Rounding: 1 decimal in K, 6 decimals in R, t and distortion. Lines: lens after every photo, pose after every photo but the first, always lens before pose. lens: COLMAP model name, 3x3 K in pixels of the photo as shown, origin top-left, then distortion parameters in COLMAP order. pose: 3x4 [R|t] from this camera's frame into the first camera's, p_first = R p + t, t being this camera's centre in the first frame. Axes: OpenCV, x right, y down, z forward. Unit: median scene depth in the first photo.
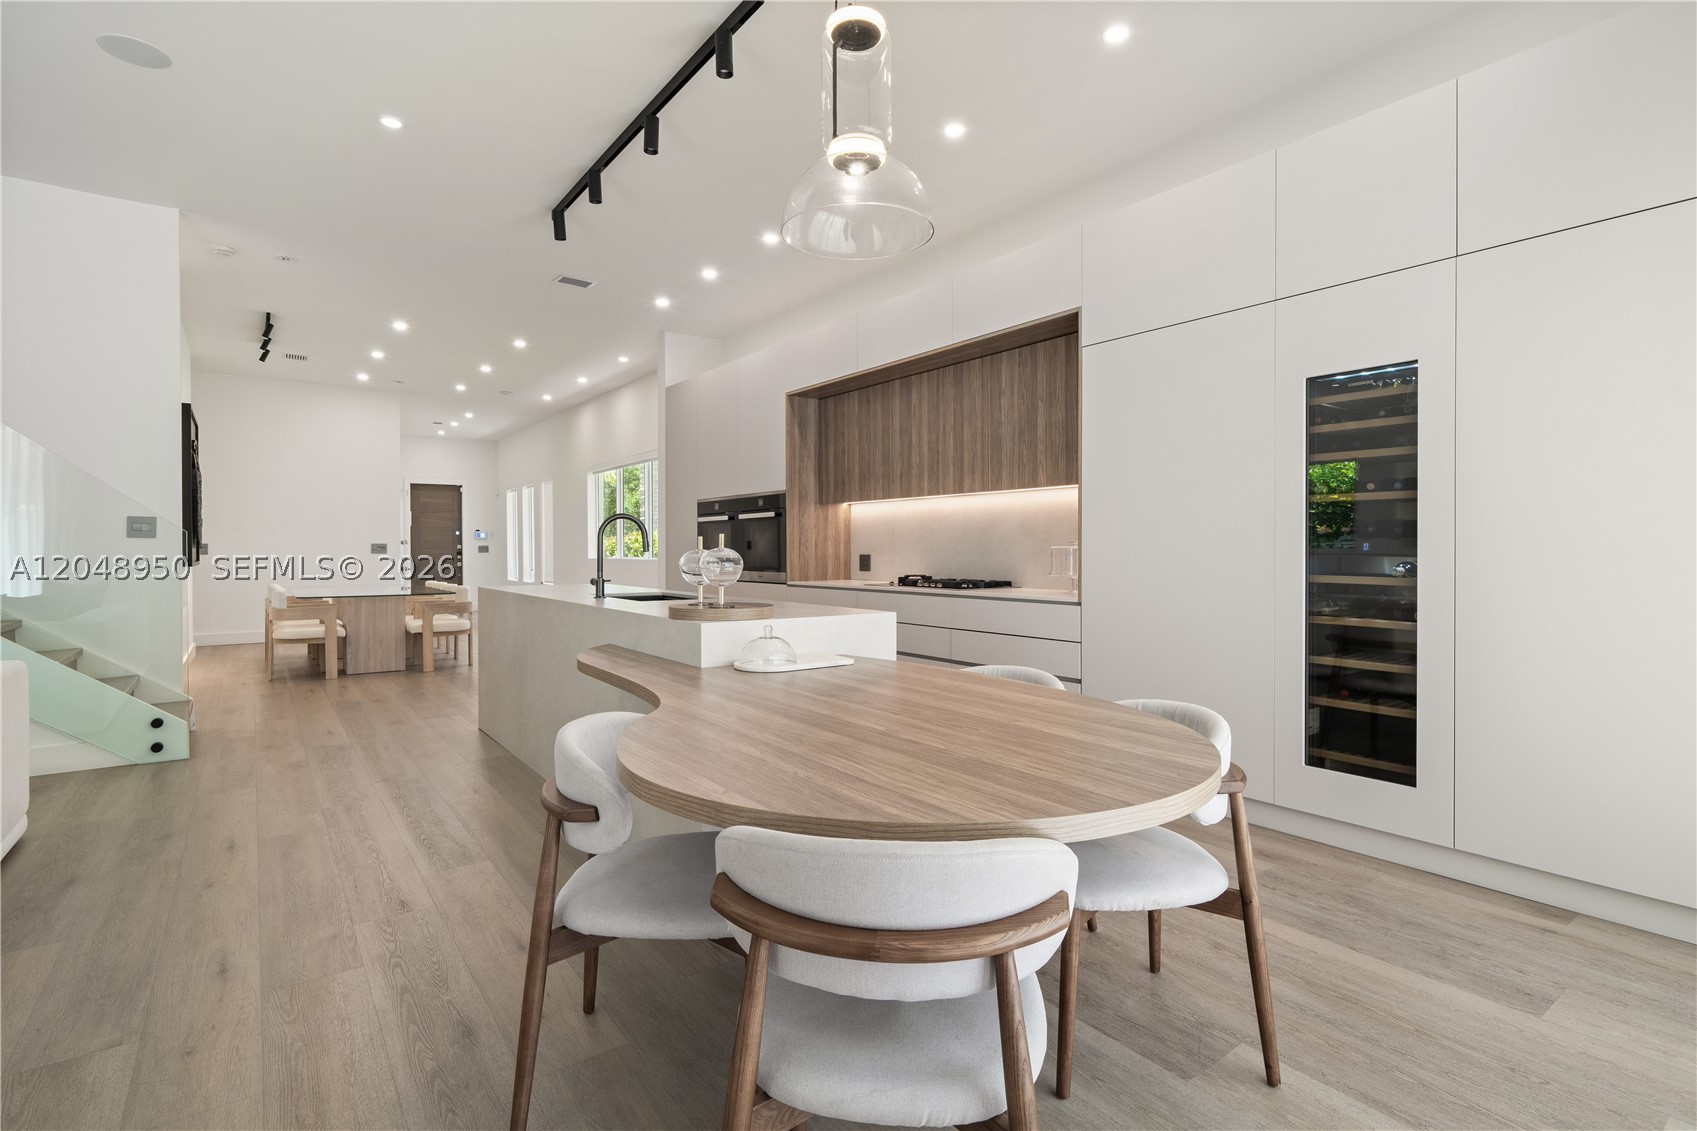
lens RADIAL K [[792.0, 0, 851.2], [0, 792.0, 554.9], [0, 0, 1]] dist [-0.008616, 0.000888]
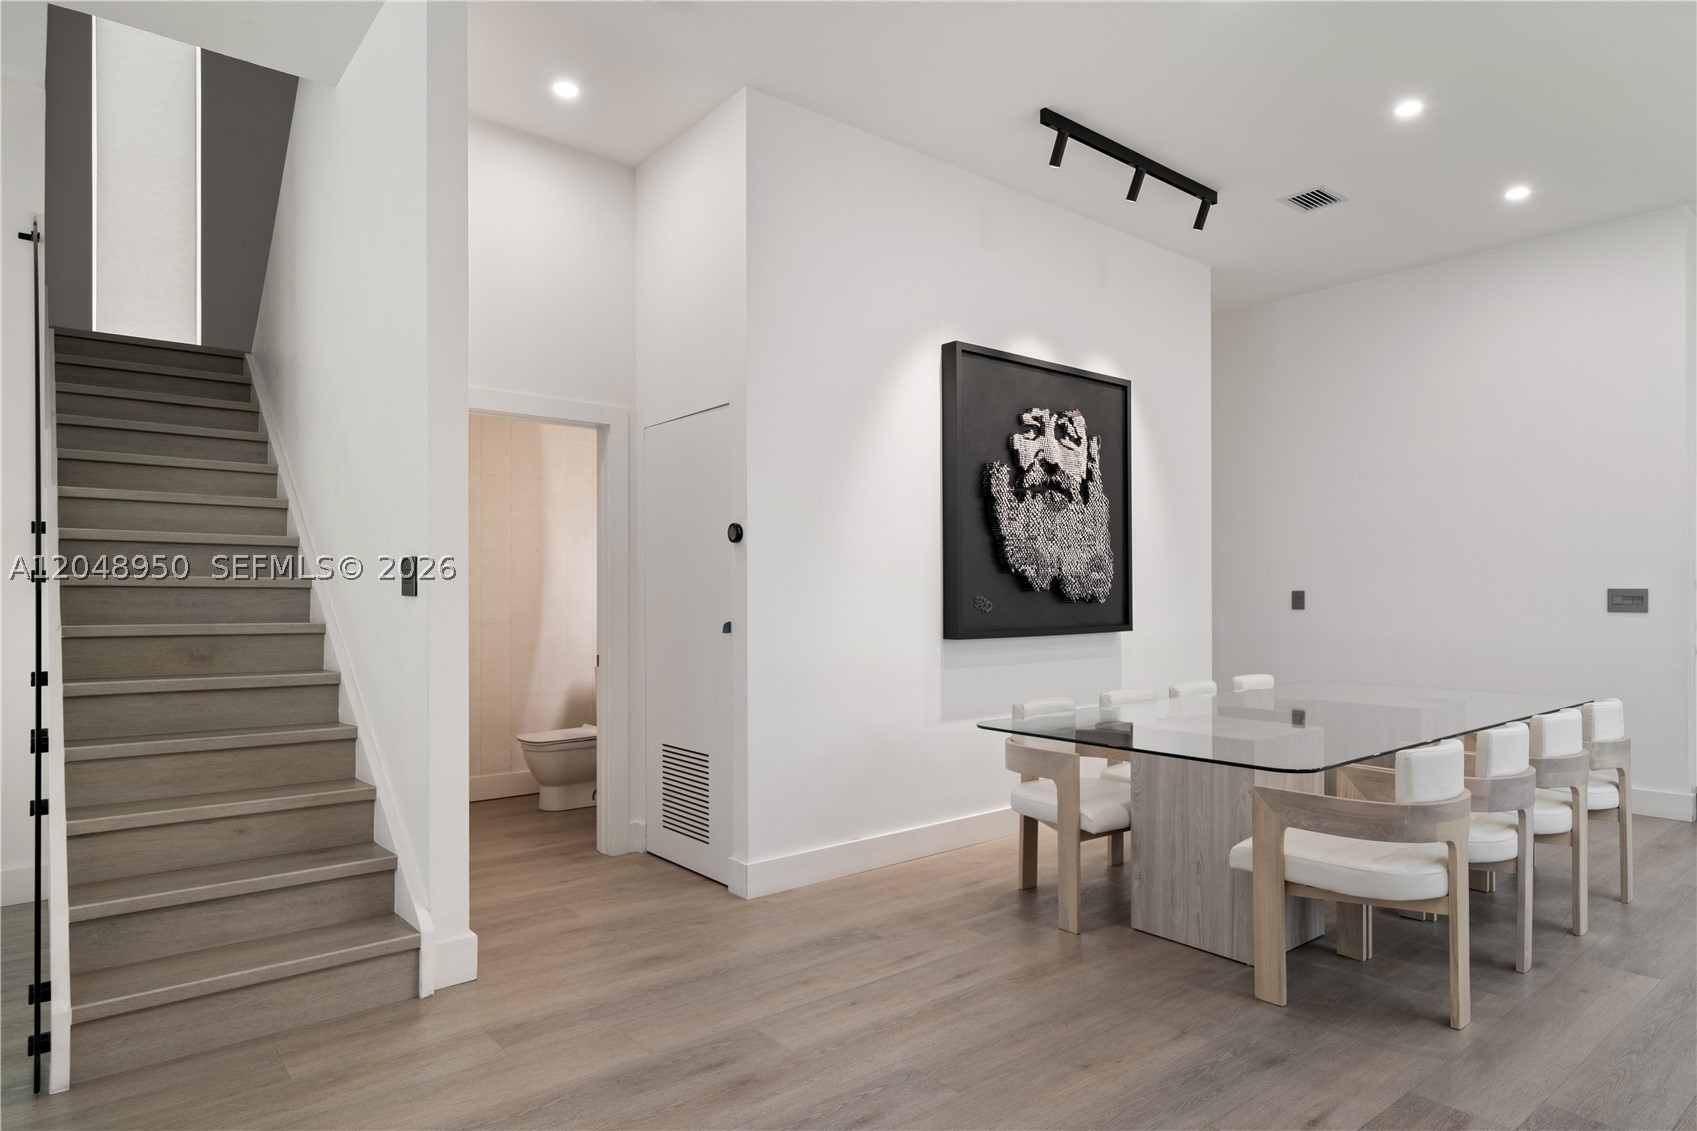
lens RADIAL K [[975.0, 0, 849.7], [0, 975.0, 591.4], [0, 0, 1]] dist [0.000943, 0.000707]
pose [[0.046076, 0.003333, -0.998932, -0.183704], [-0.004258, 0.999986, 0.003140, -0.022207], [0.998929, 0.004109, 0.046090, 0.993773]]
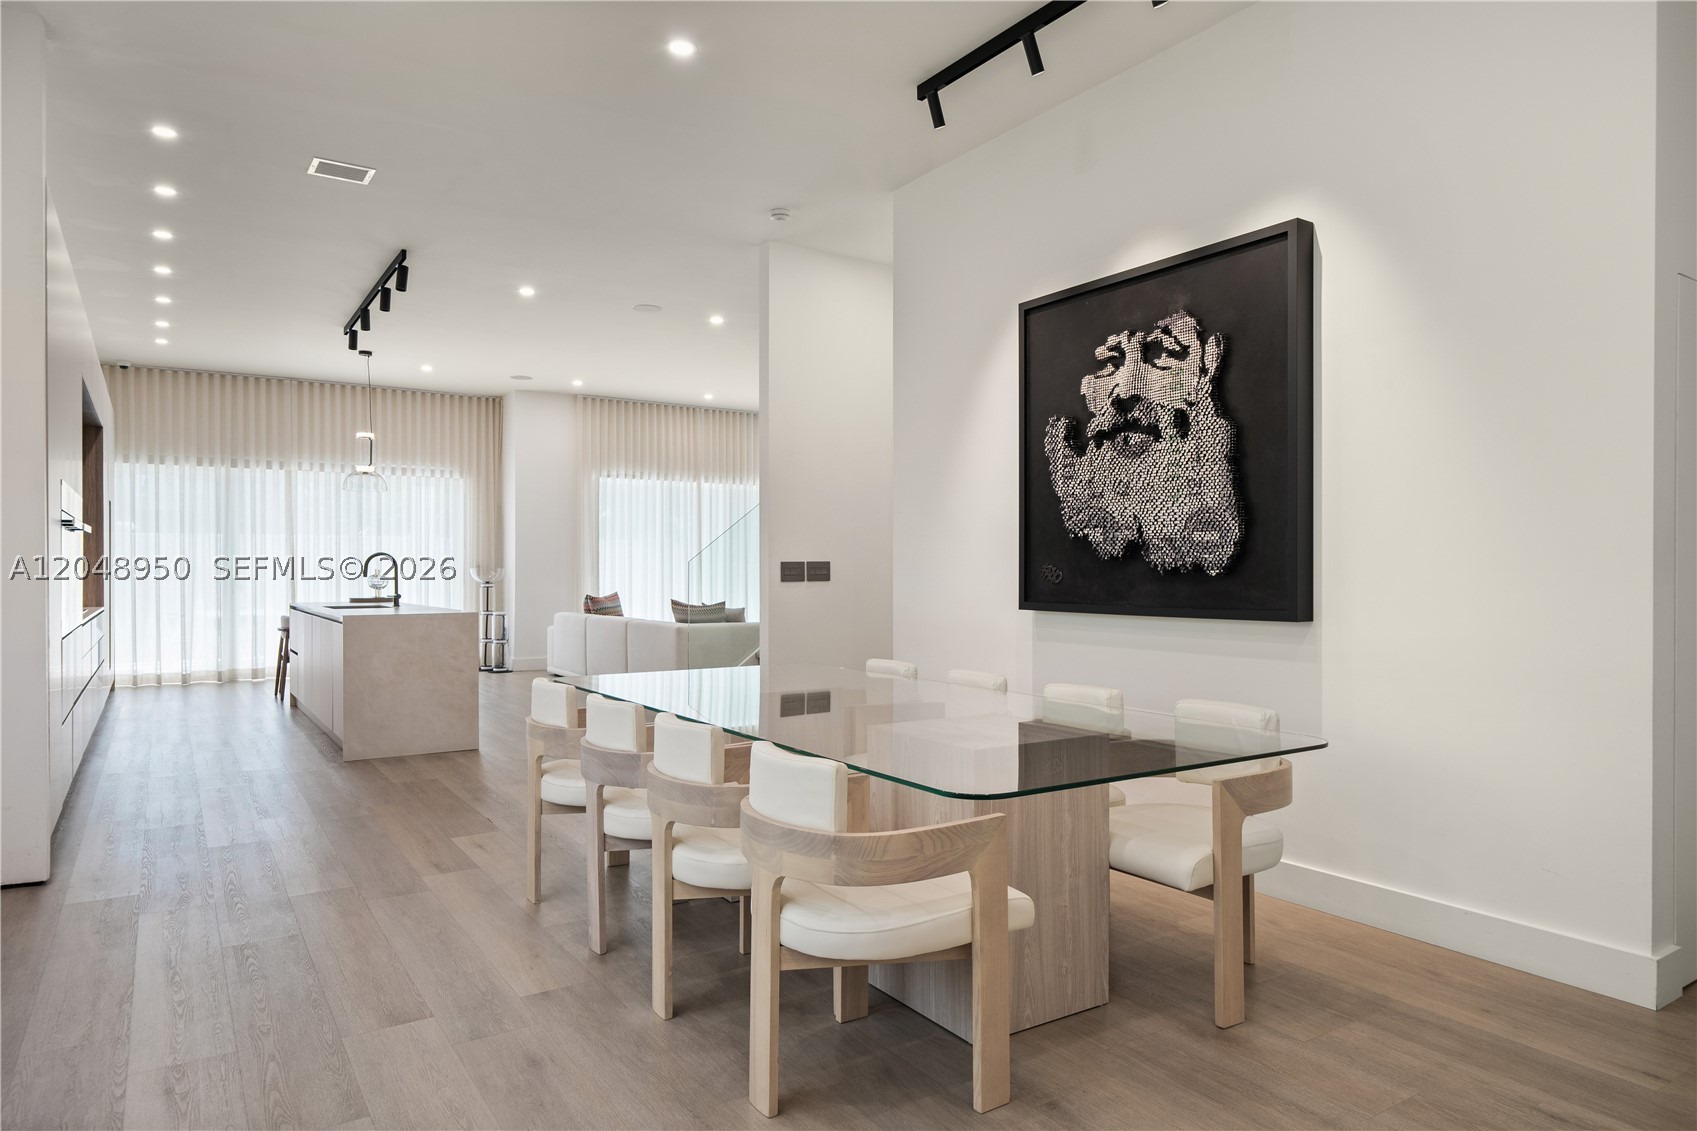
lens RADIAL K [[1055.9, 0, 861.3], [0, 1055.9, 577.1], [0, 0, 1]] dist [0.007202, 0.000483]
pose [[-0.998281, 0.002306, 0.058569, -0.859598], [0.003130, 0.999897, 0.013987, -0.018991], [-0.058531, 0.014147, -0.998185, 1.916304]]
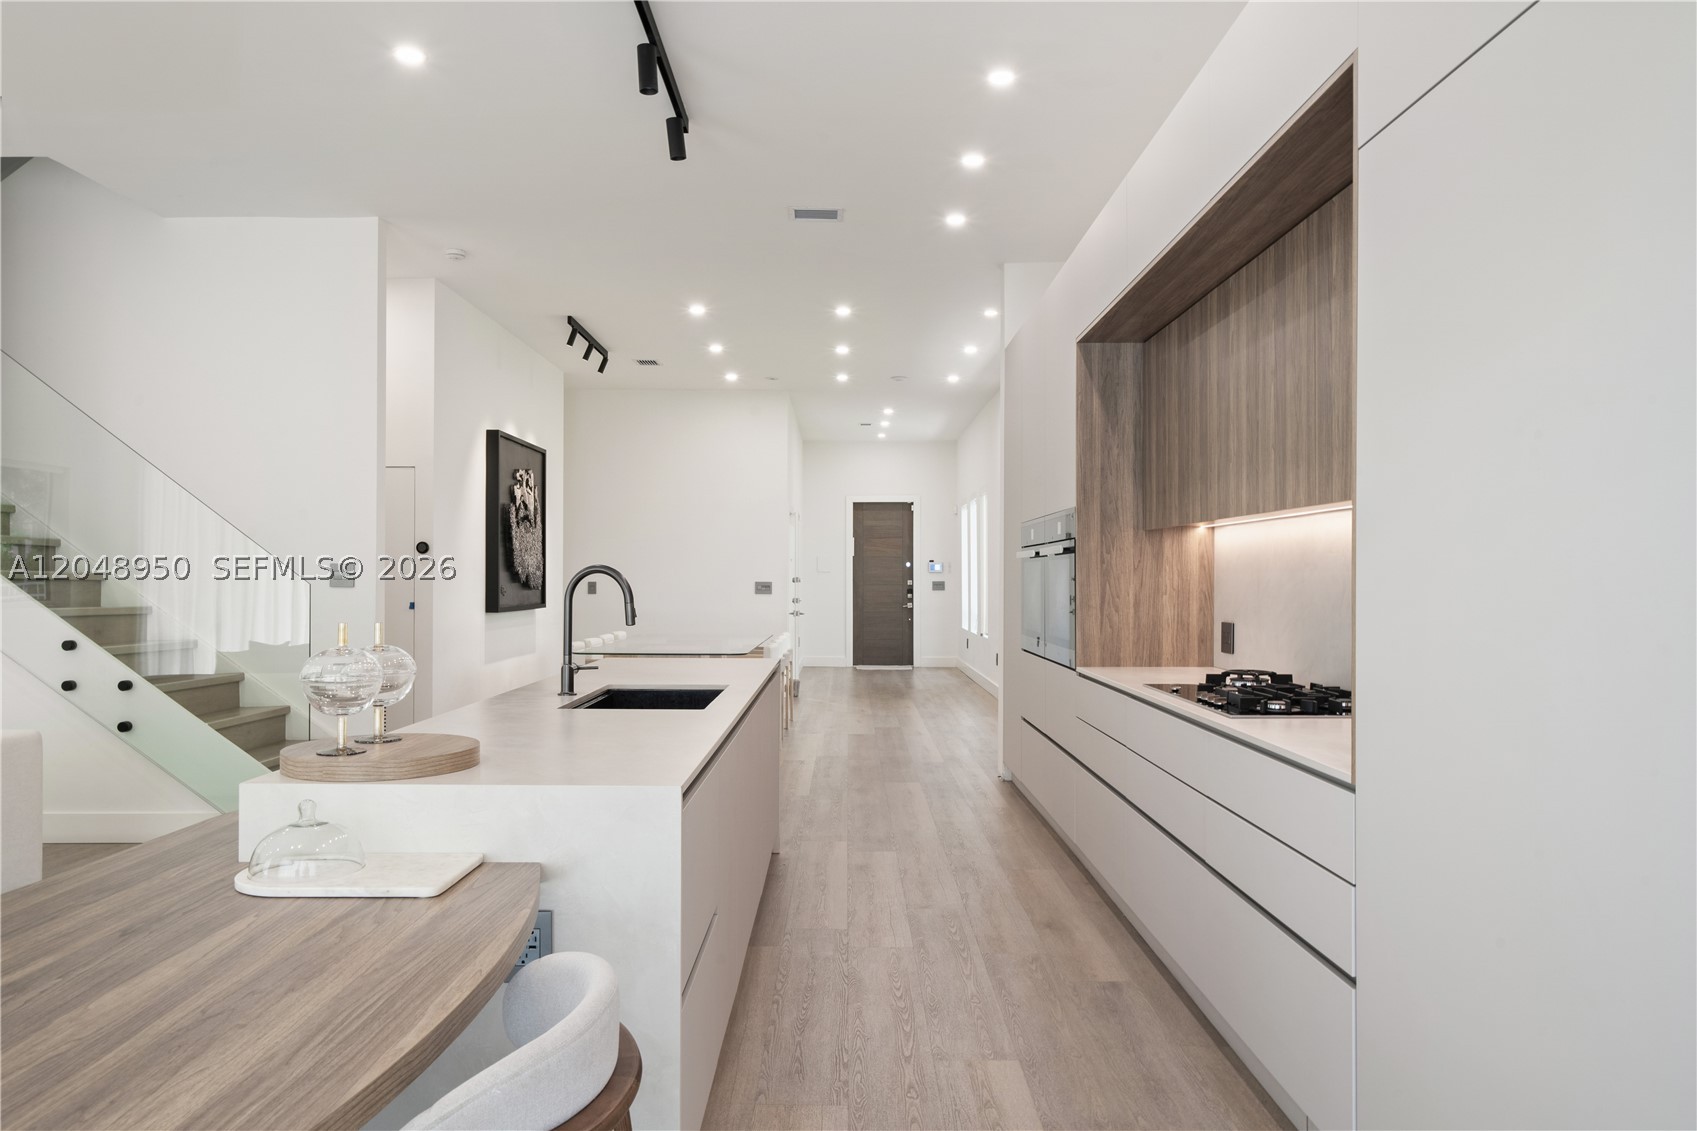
lens RADIAL K [[1119.6, 0, 851.0], [0, 1119.6, 569.4], [0, 0, 1]] dist [0.001989, -0.003820]
pose [[0.801714, 0.000618, -0.597708, 0.267494], [-0.009329, 0.999891, -0.011479, -0.025457], [0.597635, 0.014779, 0.801632, 0.246633]]
